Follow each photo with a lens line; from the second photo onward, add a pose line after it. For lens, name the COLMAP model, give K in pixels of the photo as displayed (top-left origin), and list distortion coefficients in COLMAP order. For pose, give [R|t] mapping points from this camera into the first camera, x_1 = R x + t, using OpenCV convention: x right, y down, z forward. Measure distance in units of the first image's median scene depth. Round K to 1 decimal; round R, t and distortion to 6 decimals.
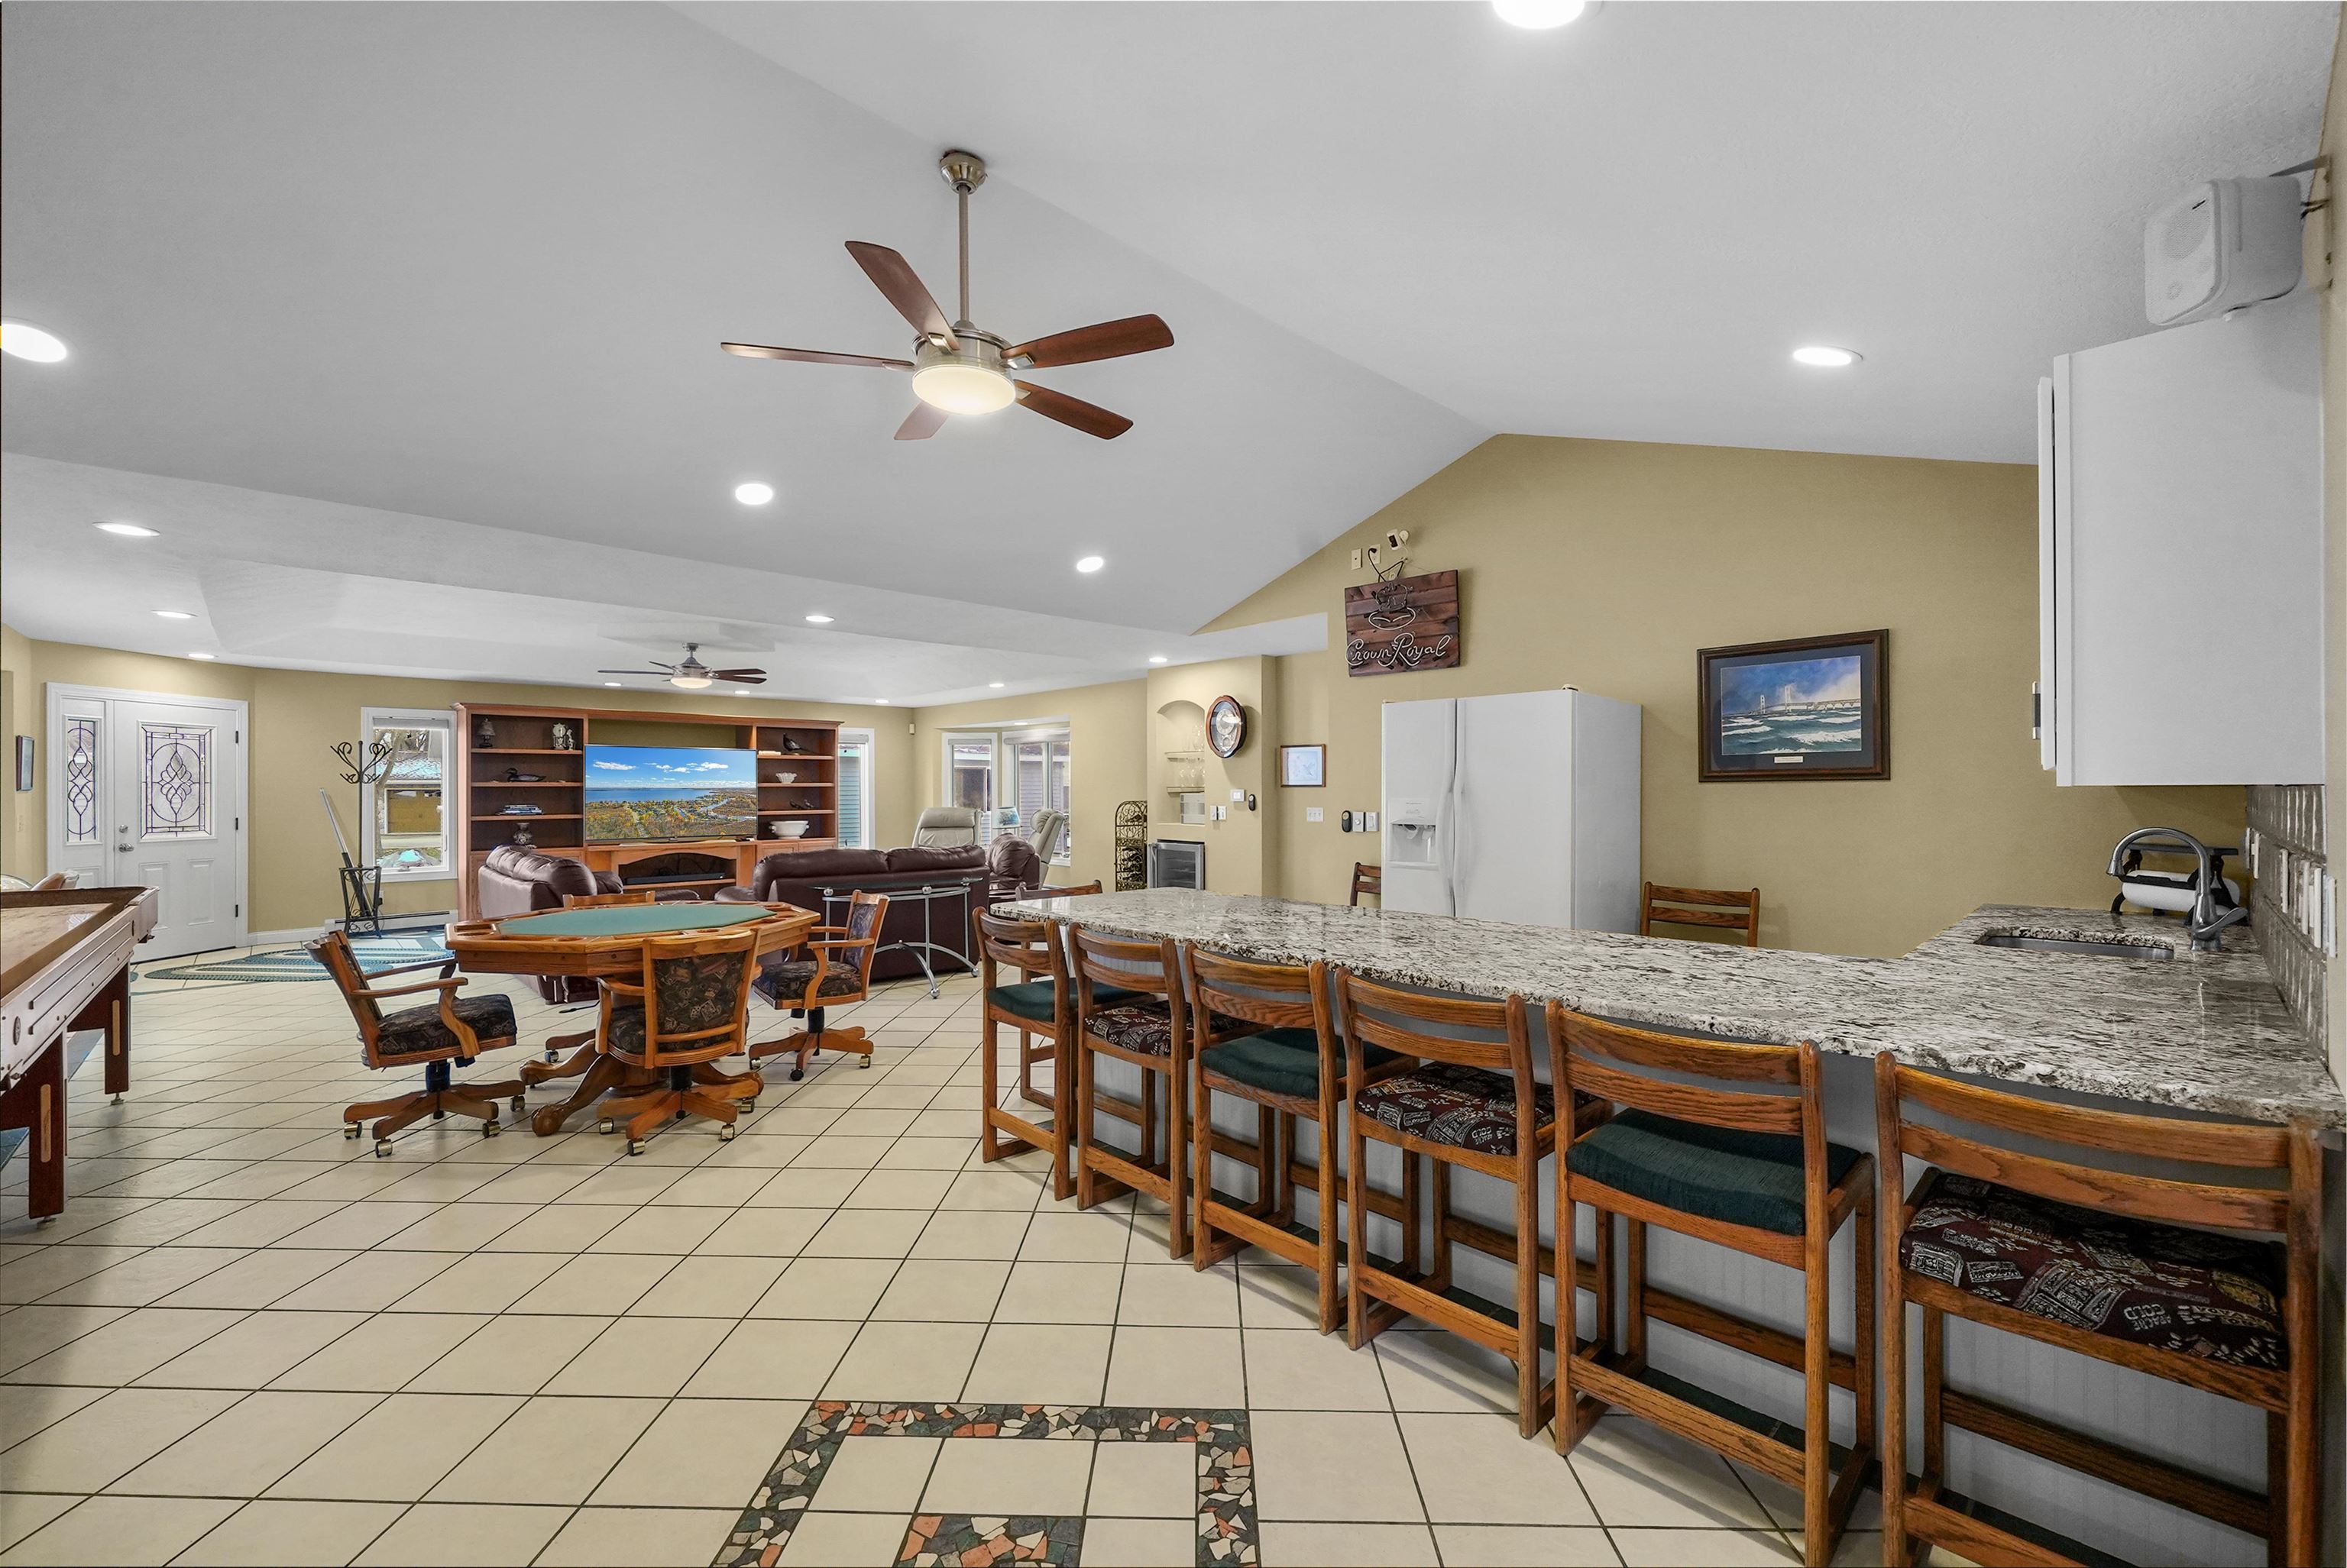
lens RADIAL K [[994.7, 0, 1176.1], [0, 994.7, 789.3], [0, 0, 1]] dist [-0.001555, -0.000211]
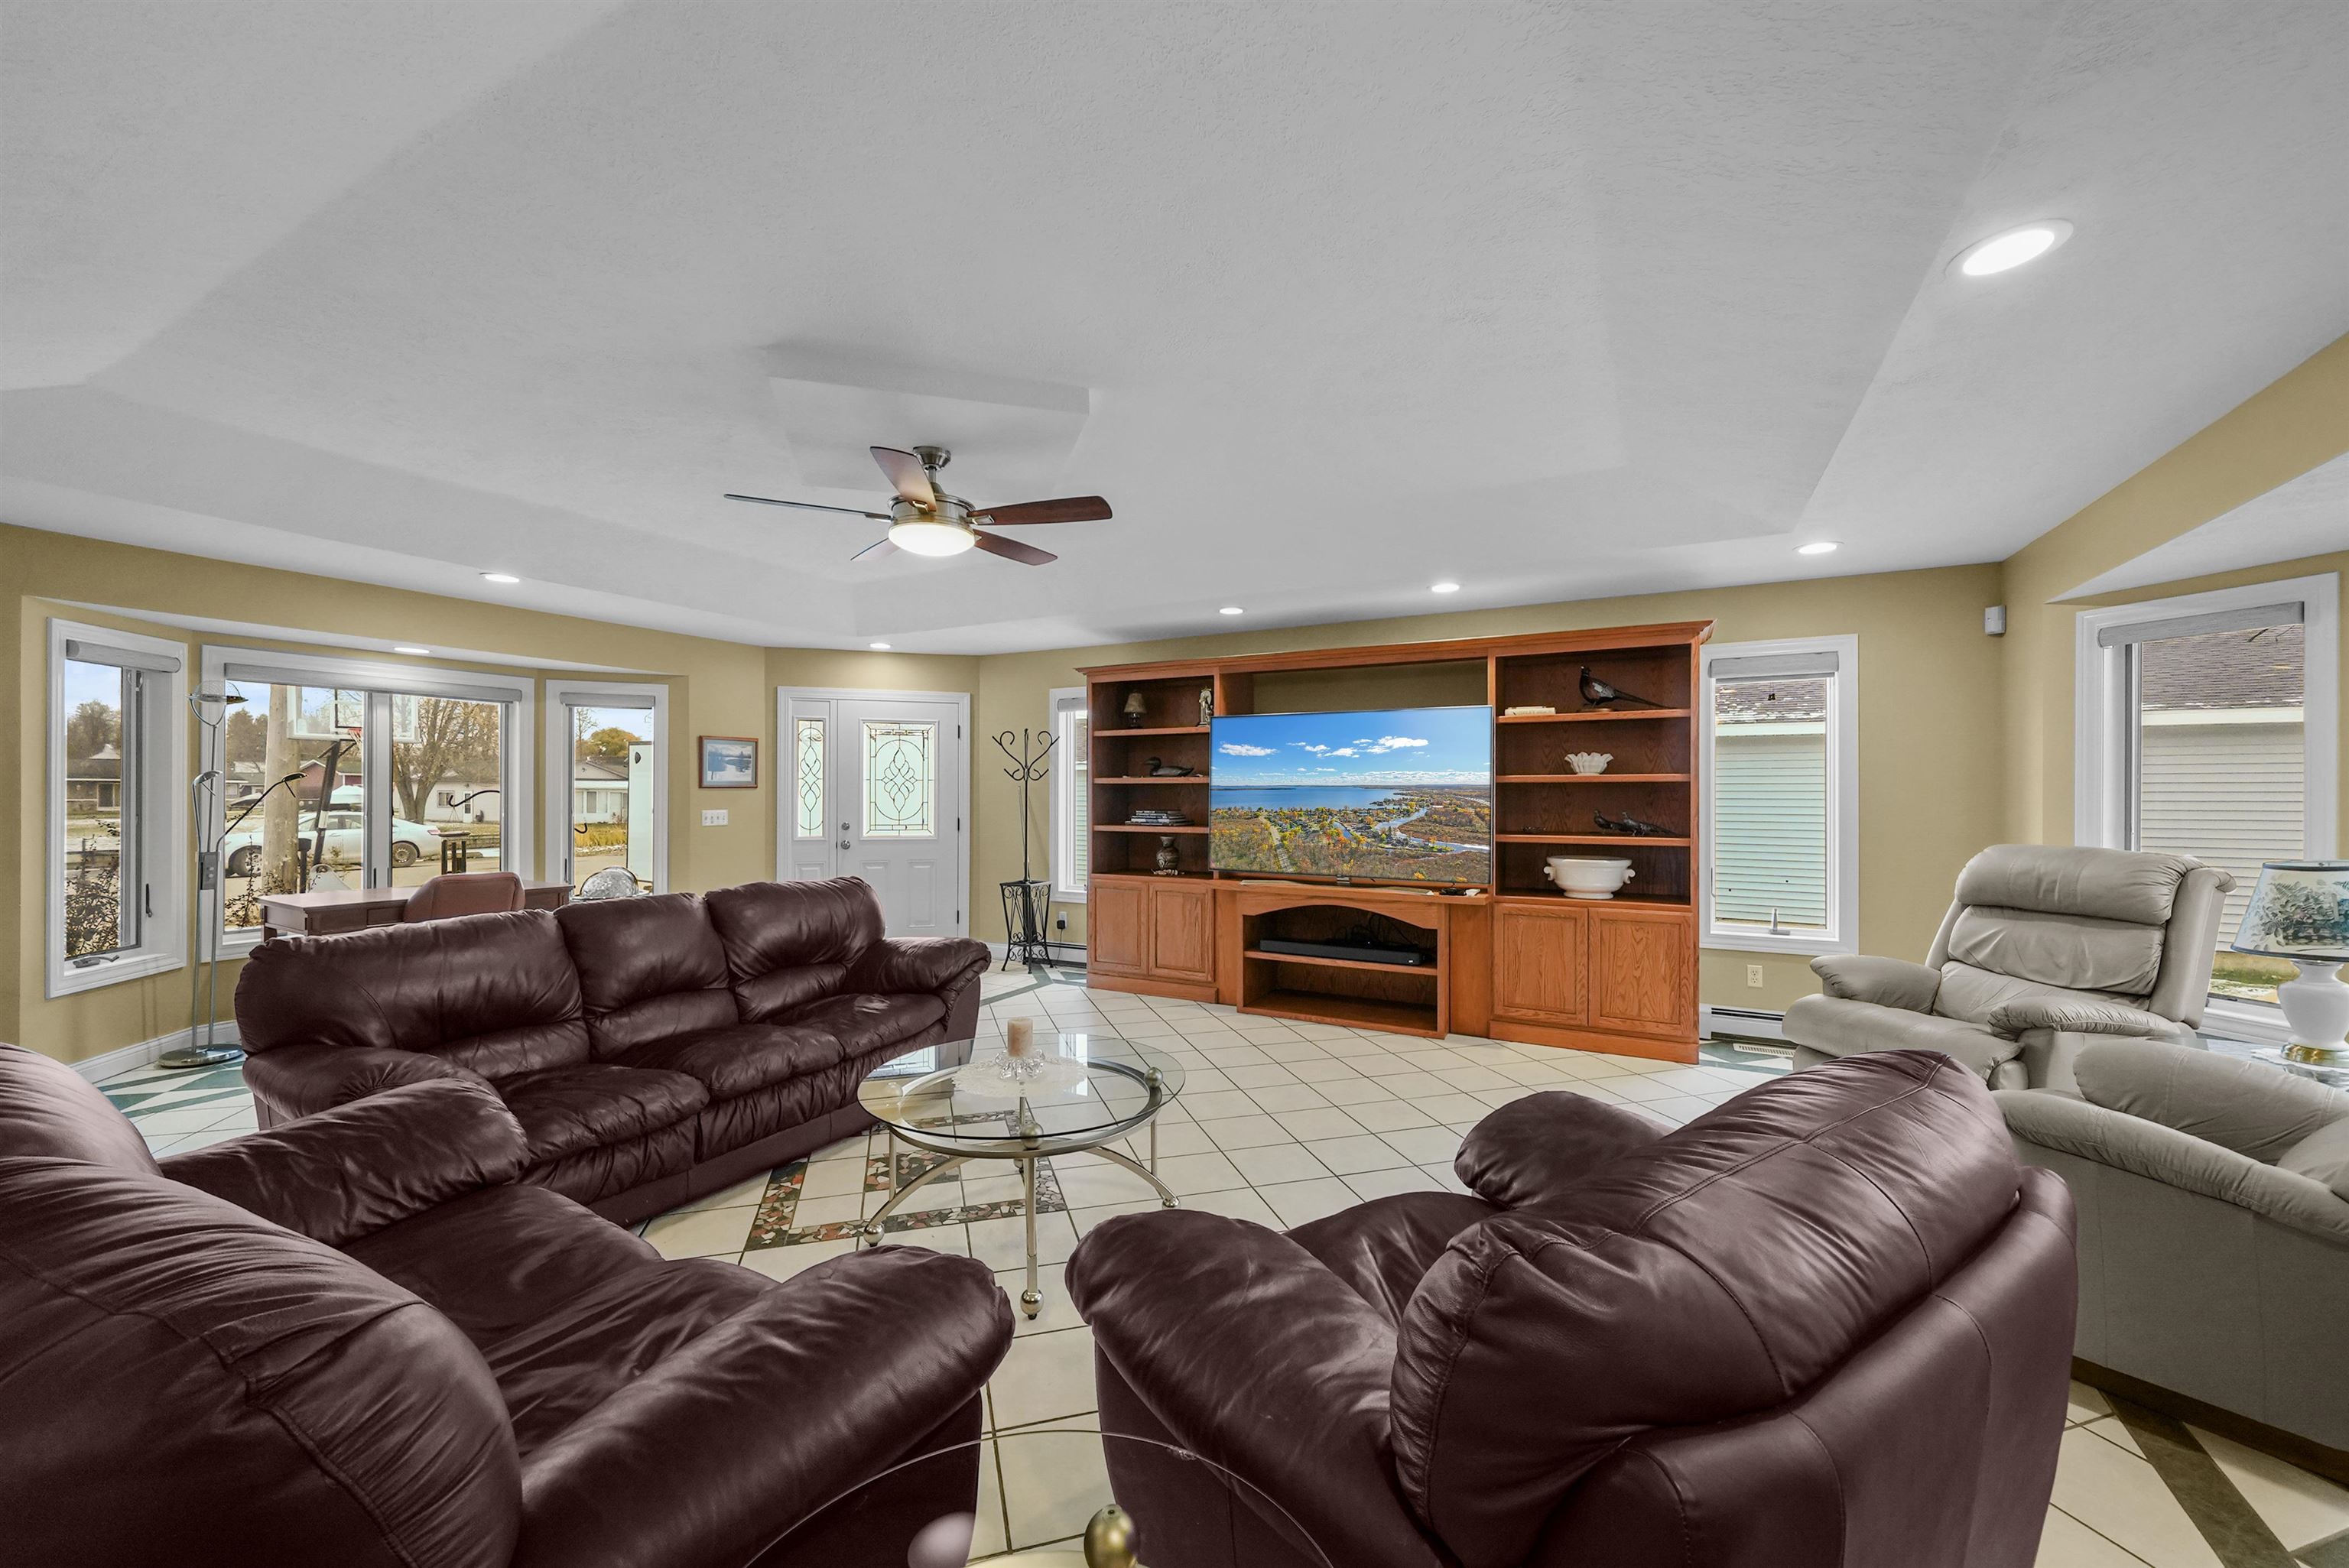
lens RADIAL K [[892.3, 0, 1187.8], [0, 892.3, 789.4], [0, 0, 1]] dist [-0.000219, 0.000043]
pose [[0.310177, -0.000192, -0.950679, -0.063749], [-0.003286, 0.999994, -0.001274, 0.001749], [0.950673, 0.003519, 0.310174, 0.786234]]
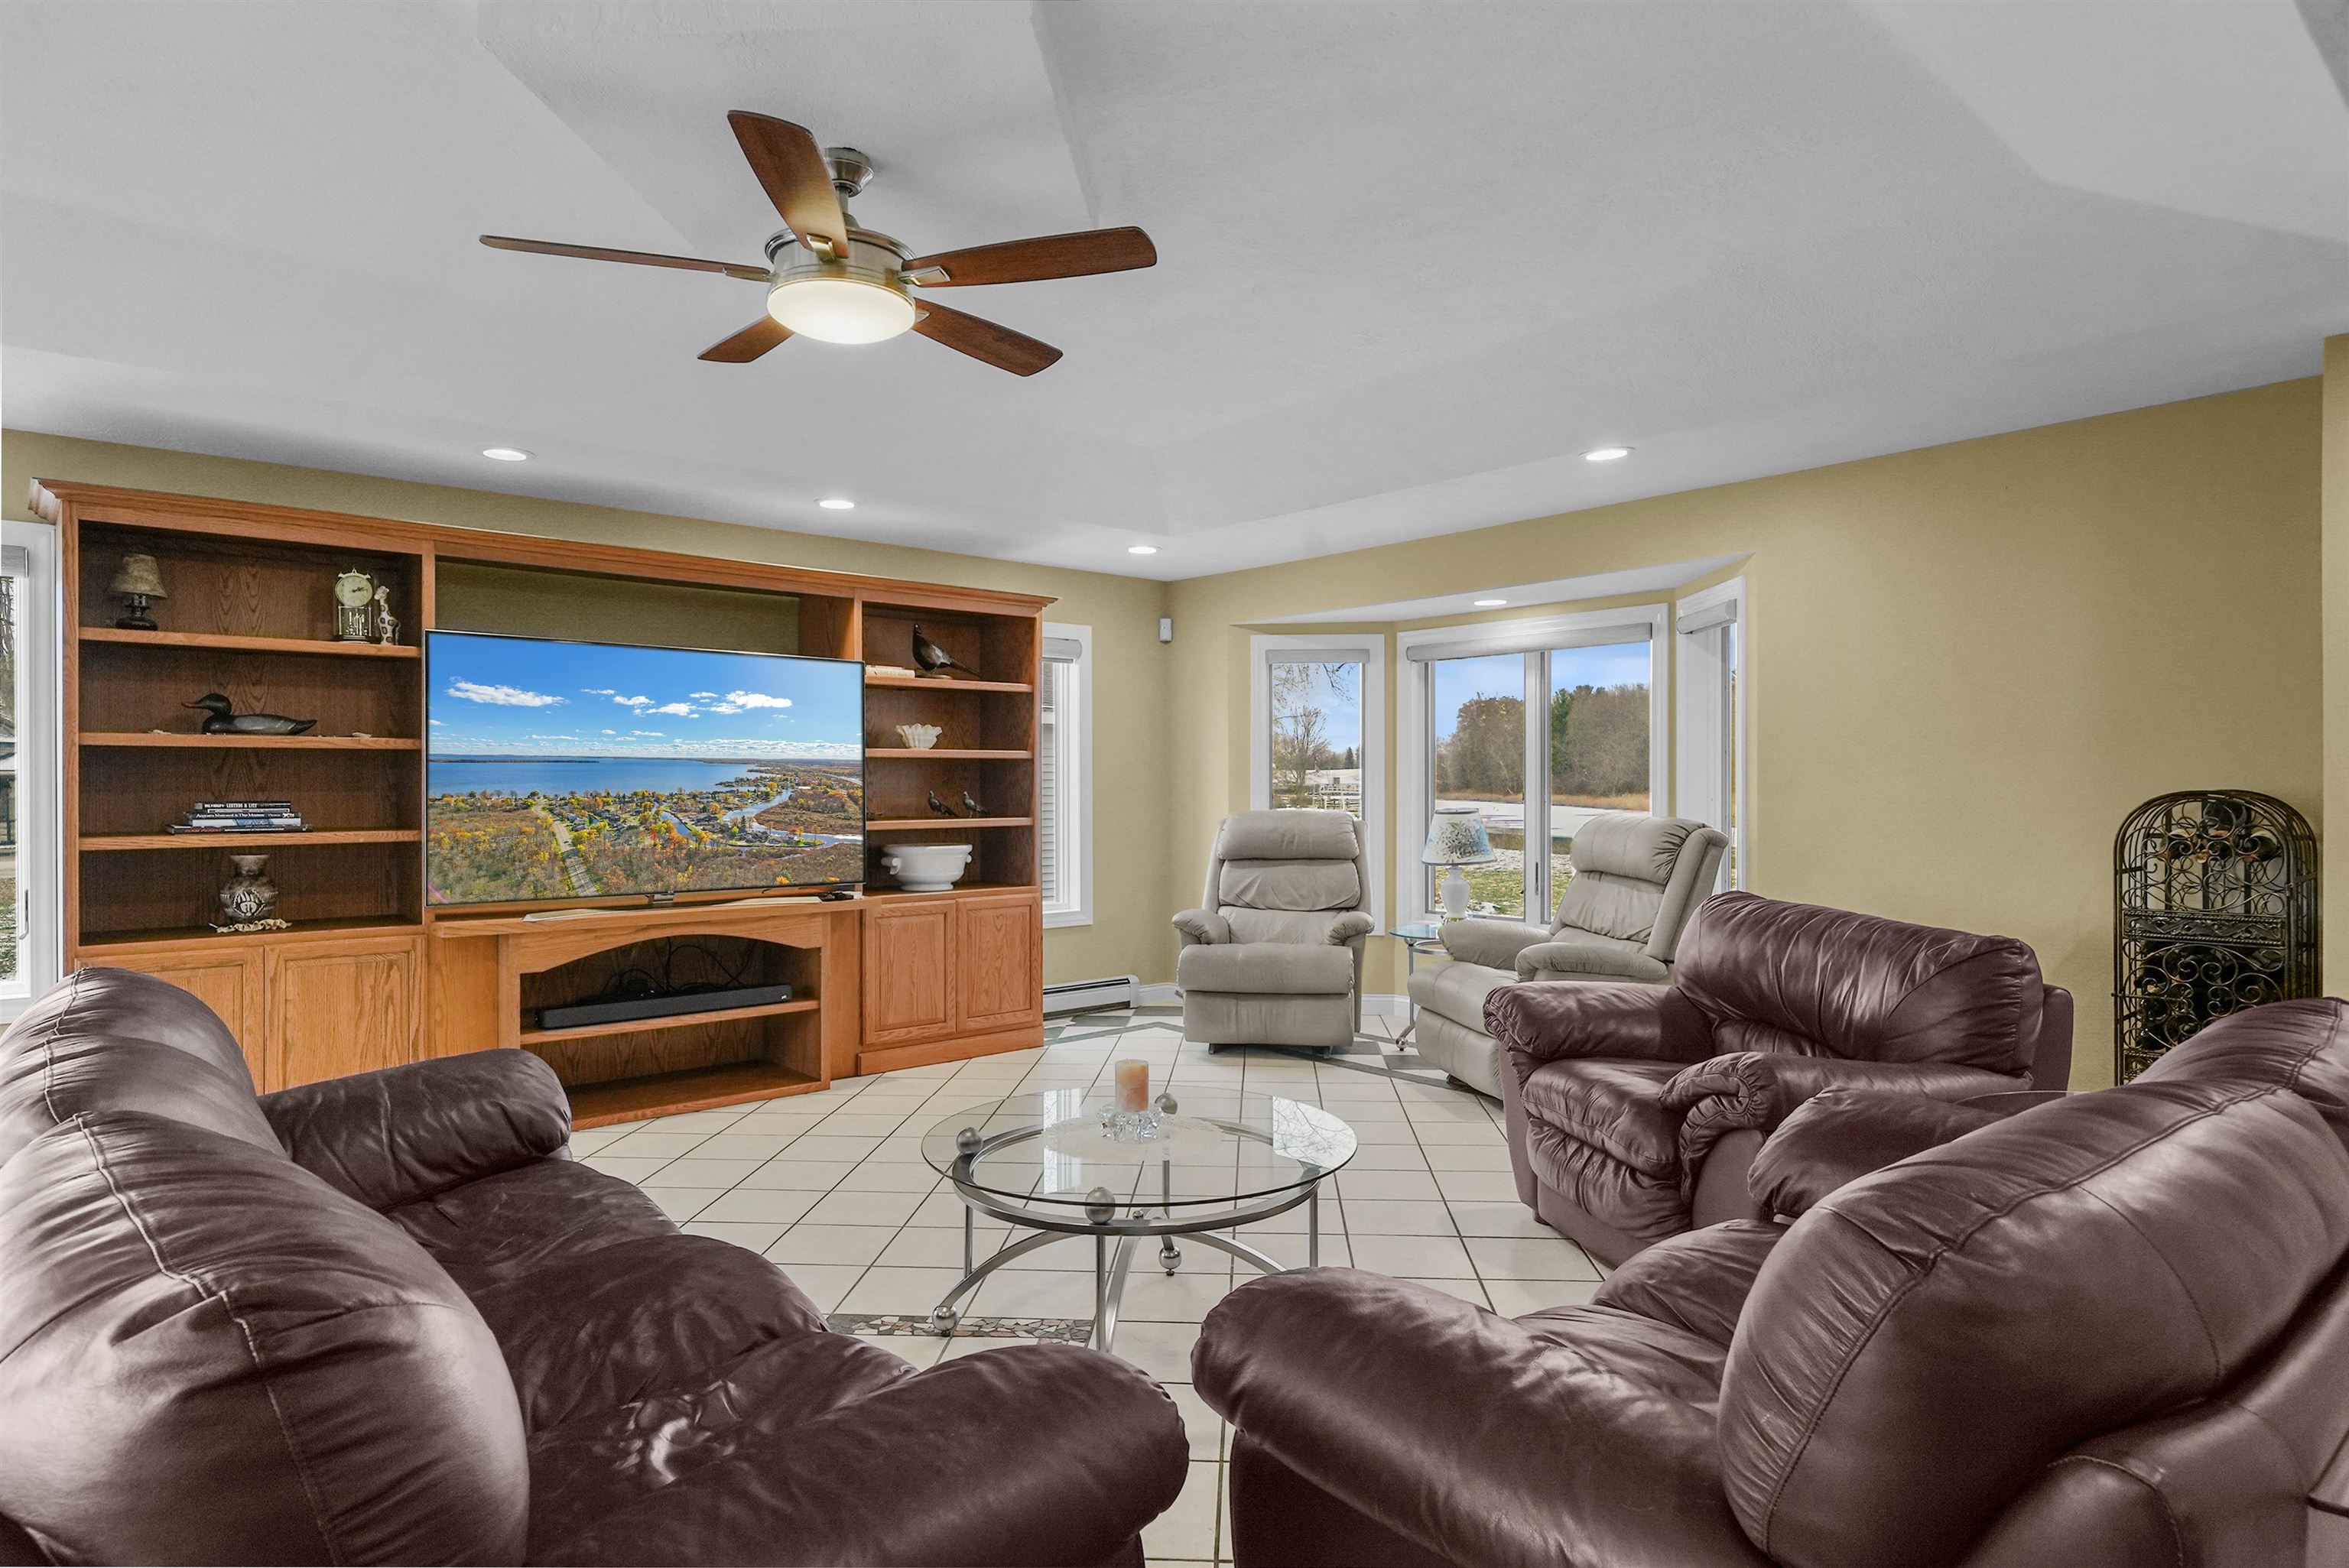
lens RADIAL K [[1372.5, 0, 1174.5], [0, 1372.5, 784.0], [0, 0, 1]] dist [0.000036, 0.001346]
pose [[0.999481, -0.000479, -0.032214, -0.306325], [0.000359, 0.999993, -0.003716, 0.010579], [0.032216, 0.003703, 0.999474, 0.510072]]
